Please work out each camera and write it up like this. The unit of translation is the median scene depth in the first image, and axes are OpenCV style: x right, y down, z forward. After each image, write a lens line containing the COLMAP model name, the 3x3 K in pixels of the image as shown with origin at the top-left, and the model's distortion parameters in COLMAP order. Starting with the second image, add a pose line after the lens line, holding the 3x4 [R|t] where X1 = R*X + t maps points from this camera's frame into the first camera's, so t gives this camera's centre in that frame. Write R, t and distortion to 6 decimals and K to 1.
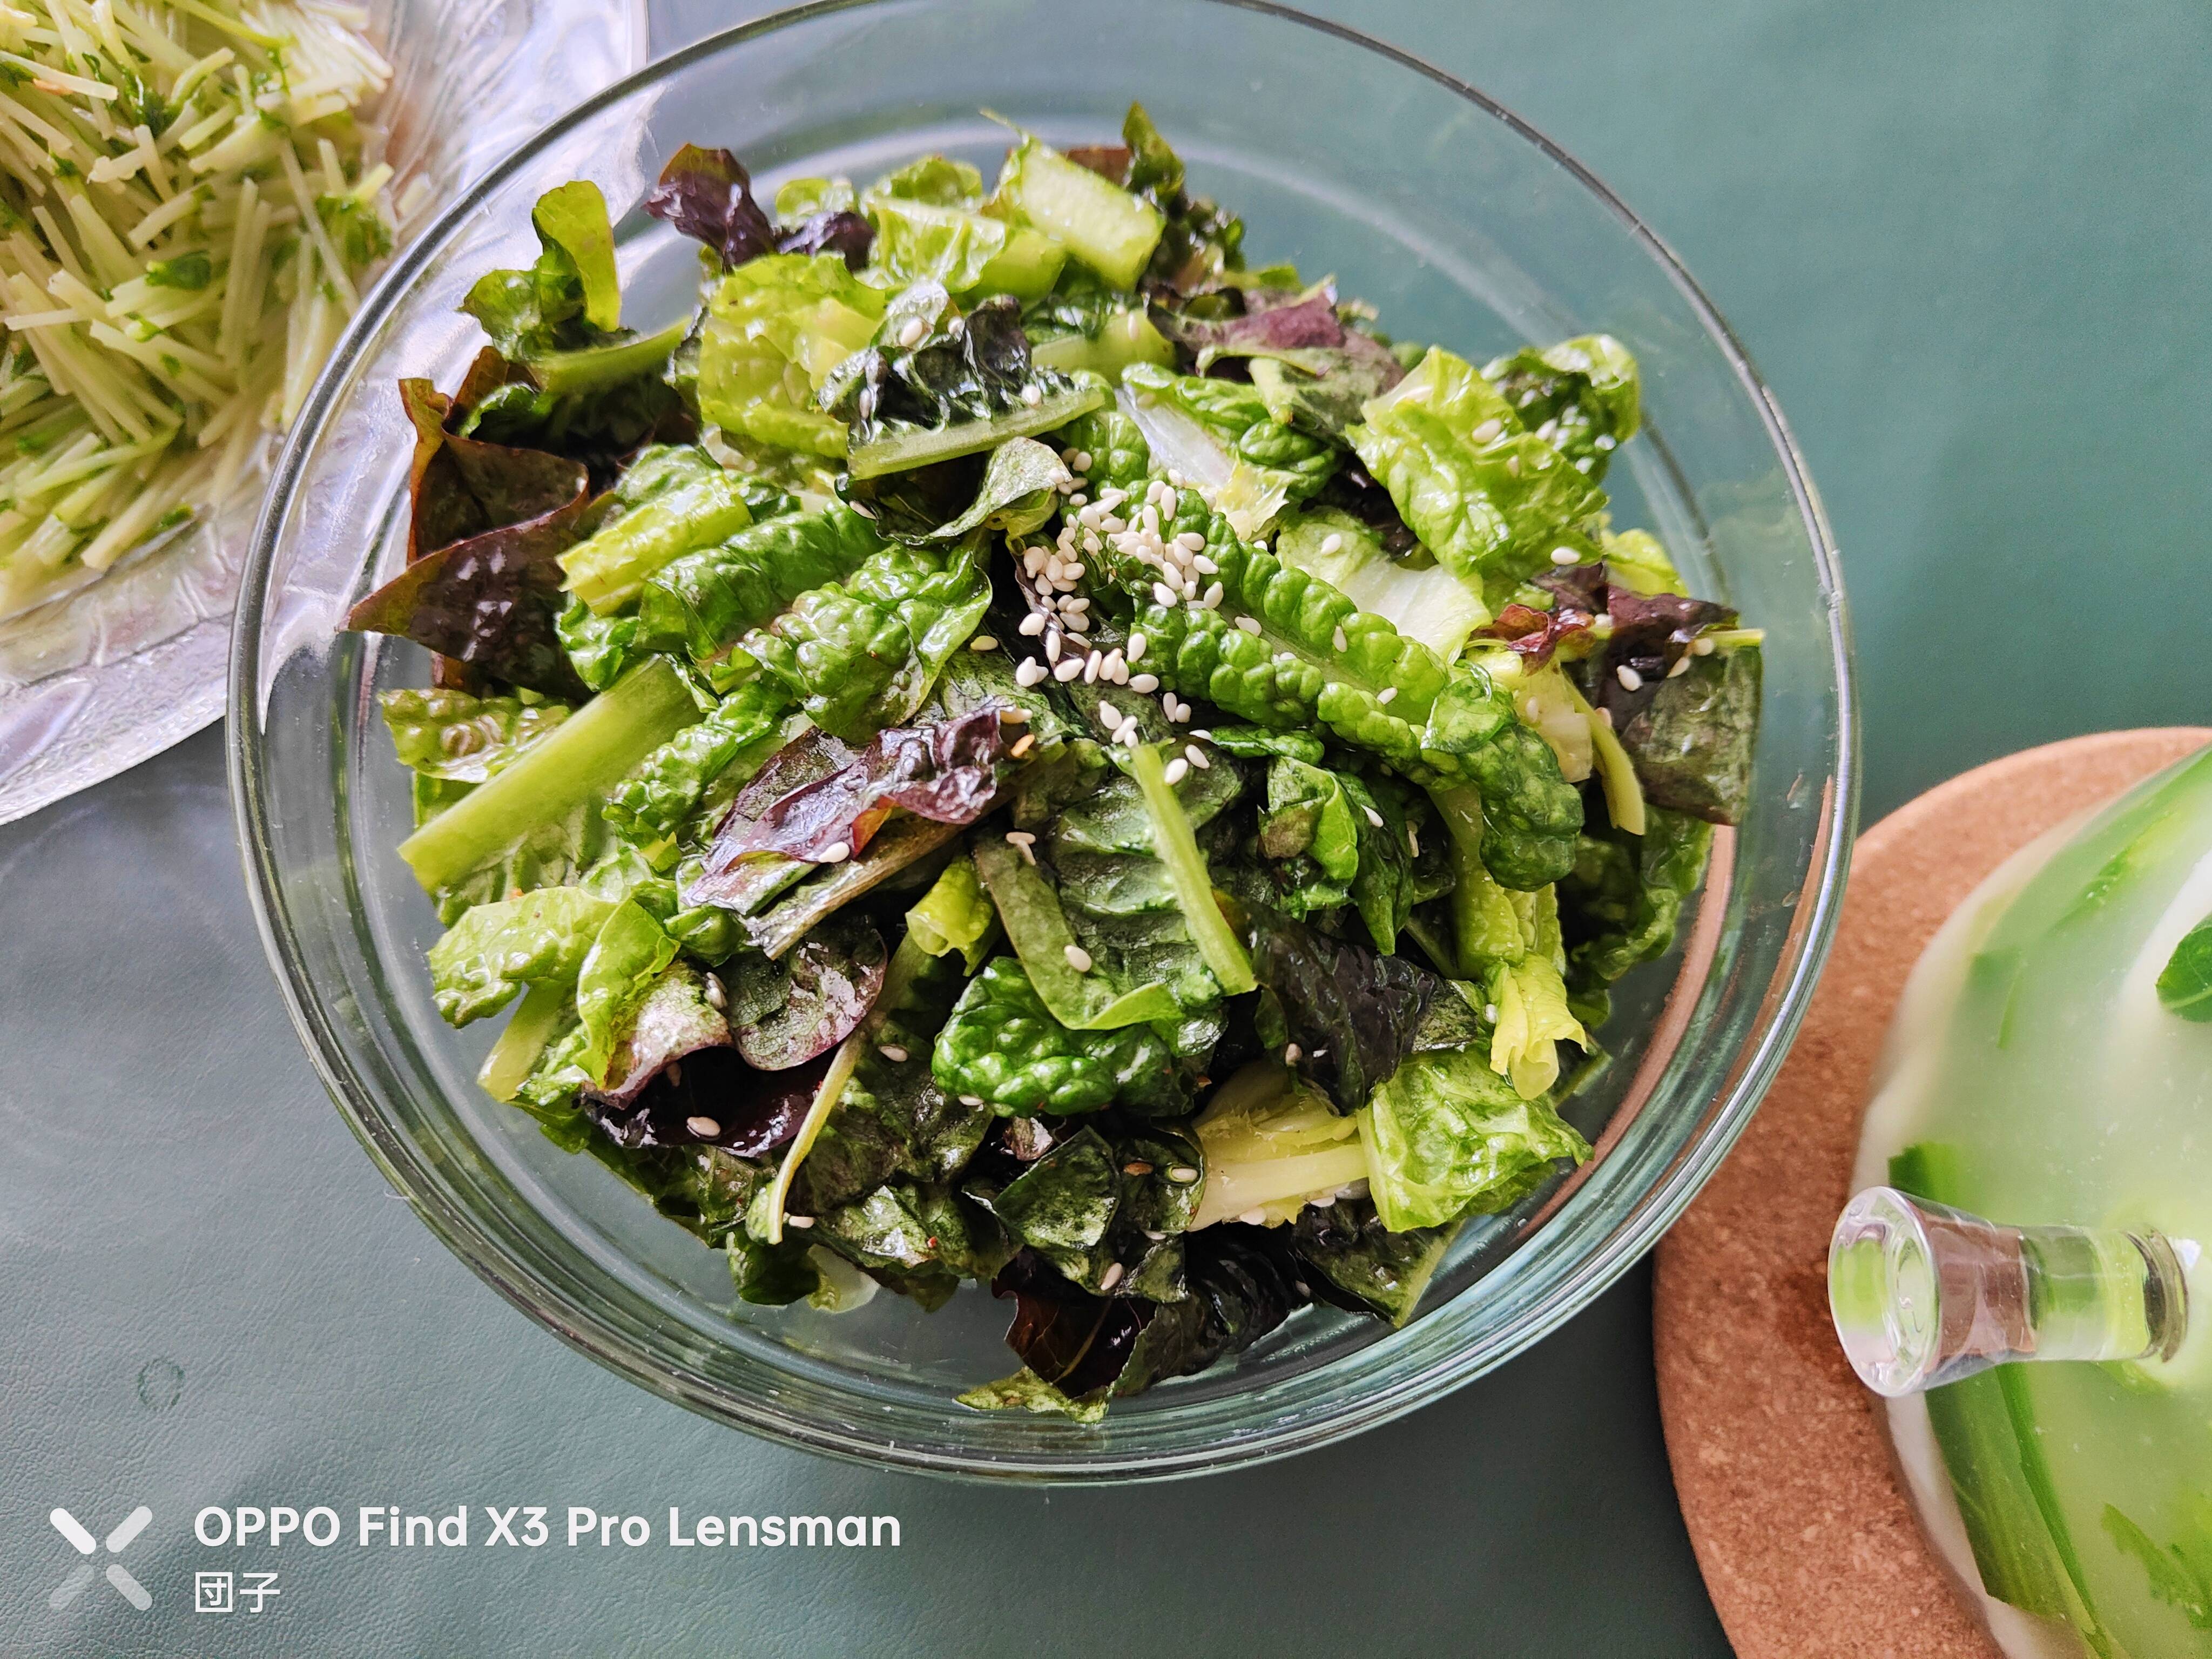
lens RADIAL K [[1775.8, 0, 1106.0], [0, 1775.8, 829.5], [0, 0, 1]] dist [-0.004195, -0.003928]
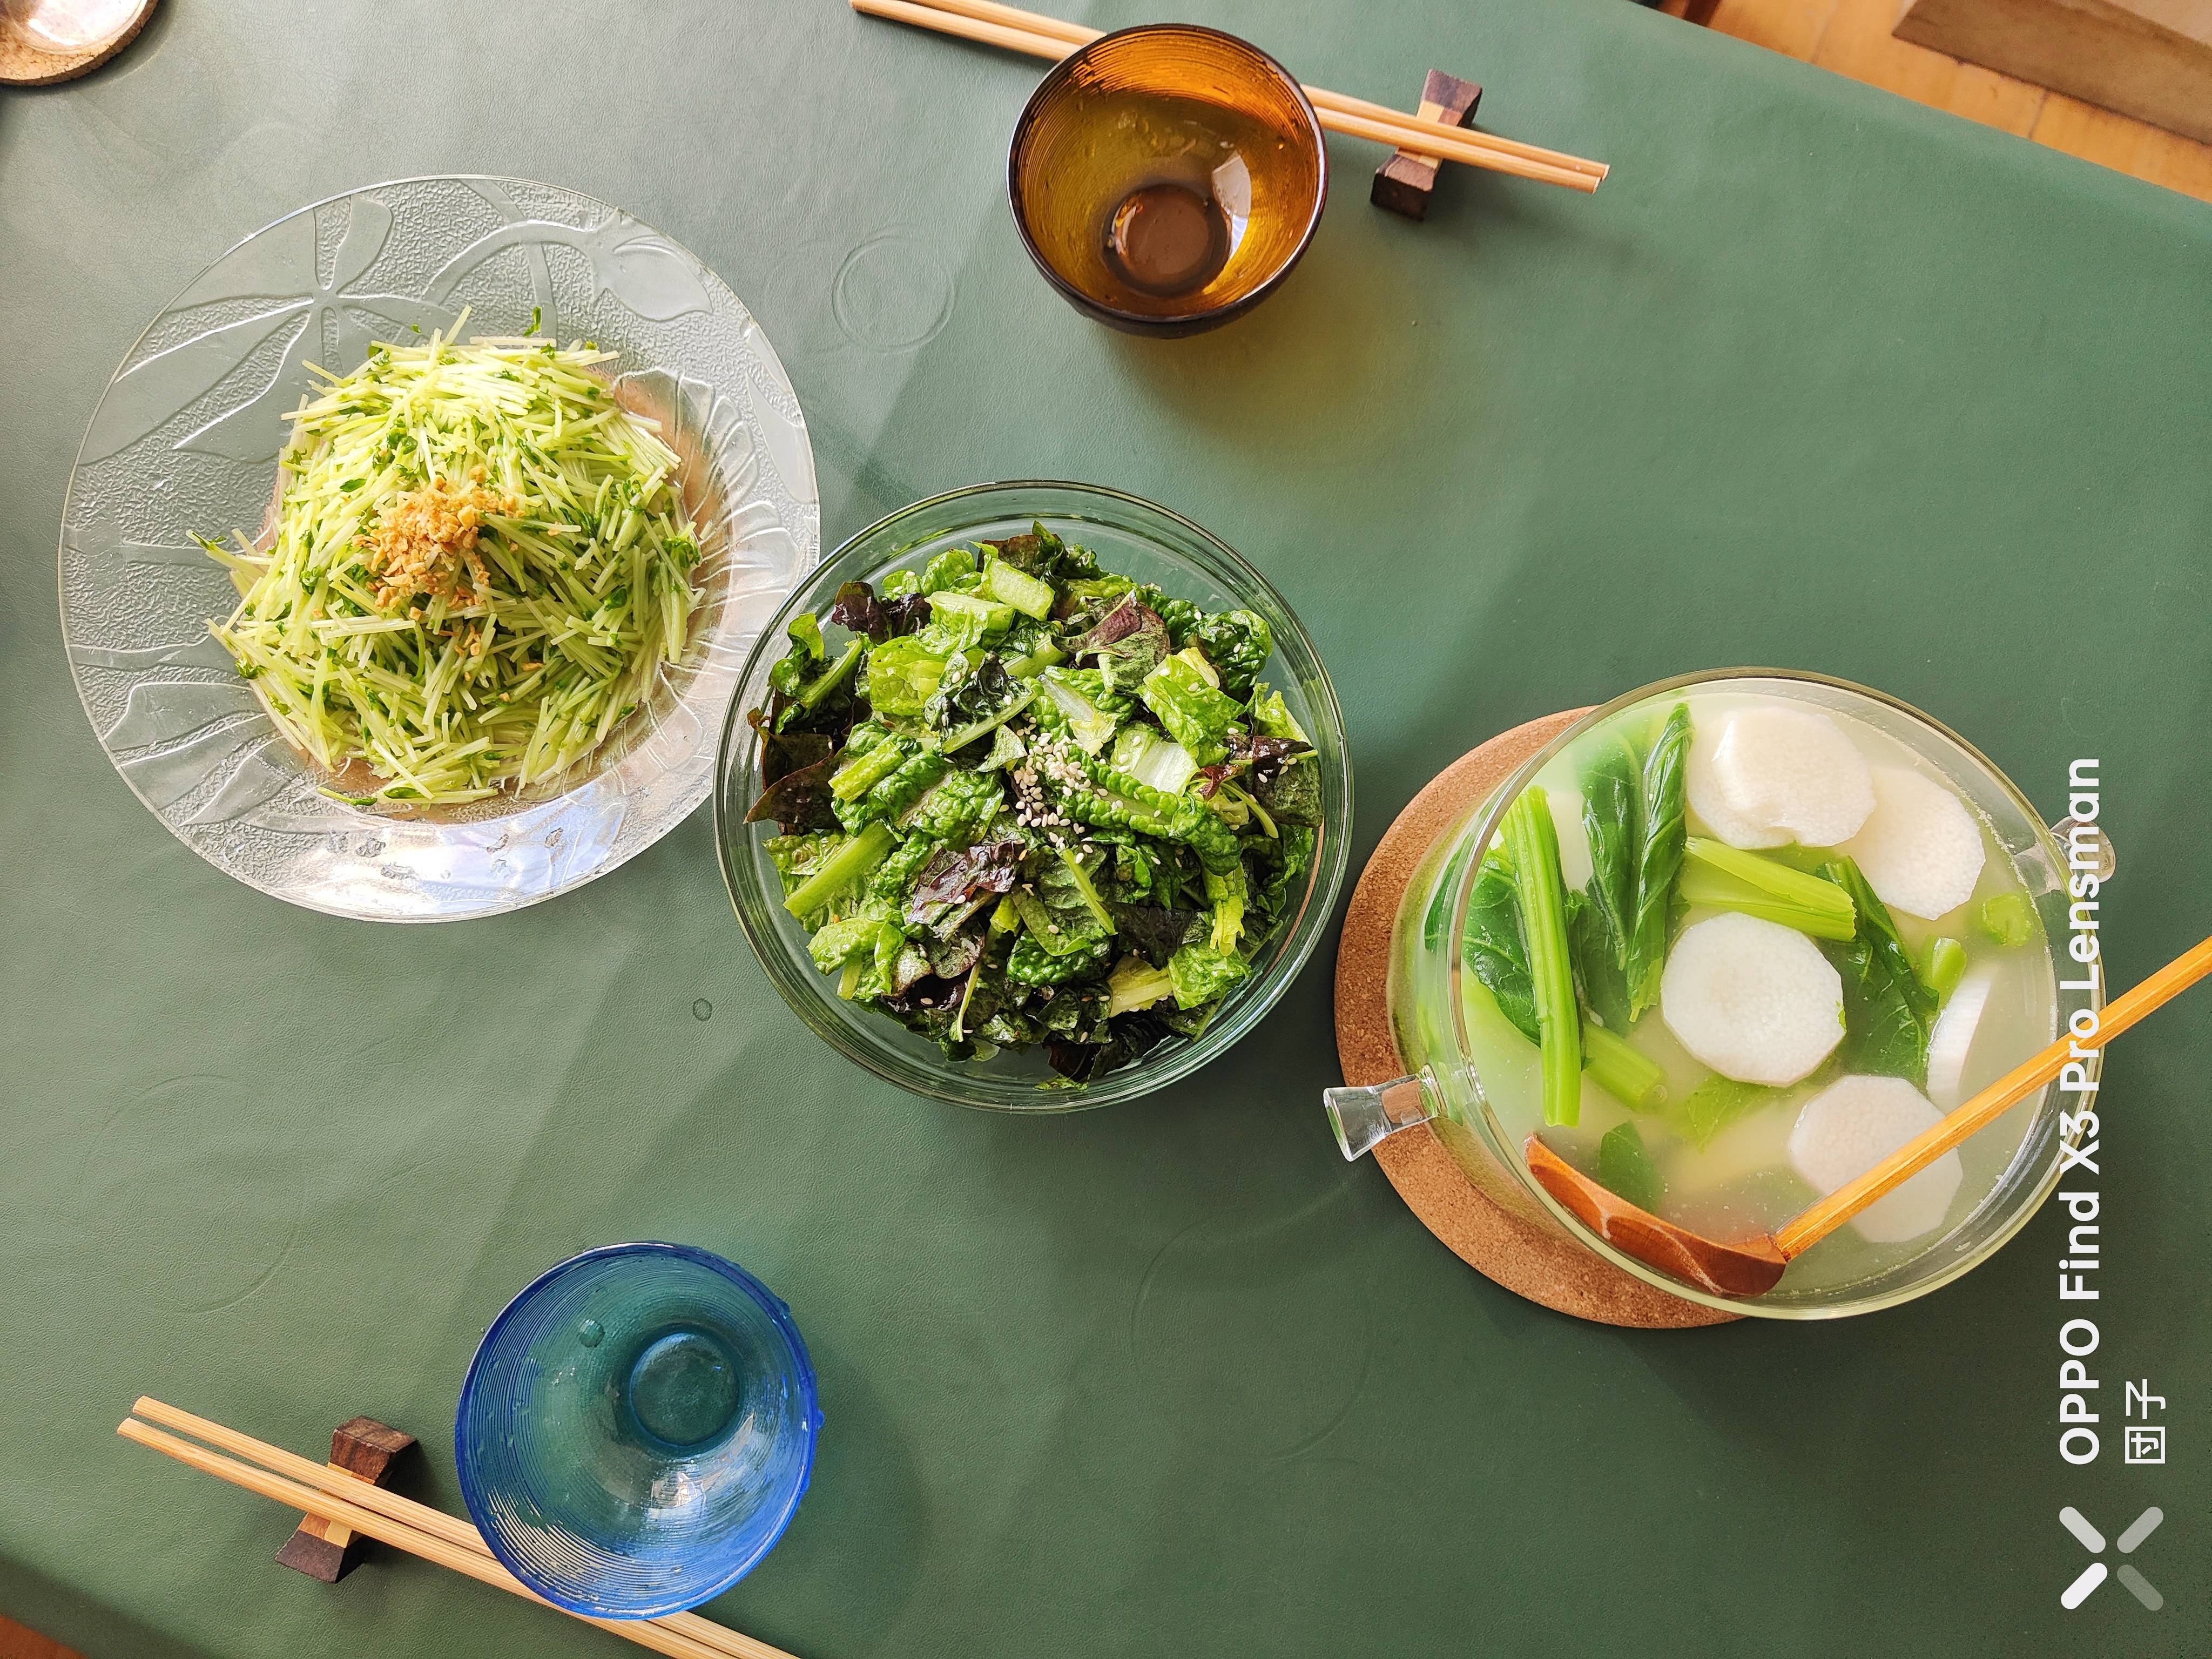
lens RADIAL K [[1824.6, 0, 1099.5], [0, 1824.6, 863.9], [0, 0, 1]] dist [-0.004595, 0.127606]
pose [[0.990001, -0.127033, -0.061317, 0.228331], [0.136033, 0.974800, 0.176803, -0.489463], [0.037312, -0.183376, 0.982334, -1.668435]]
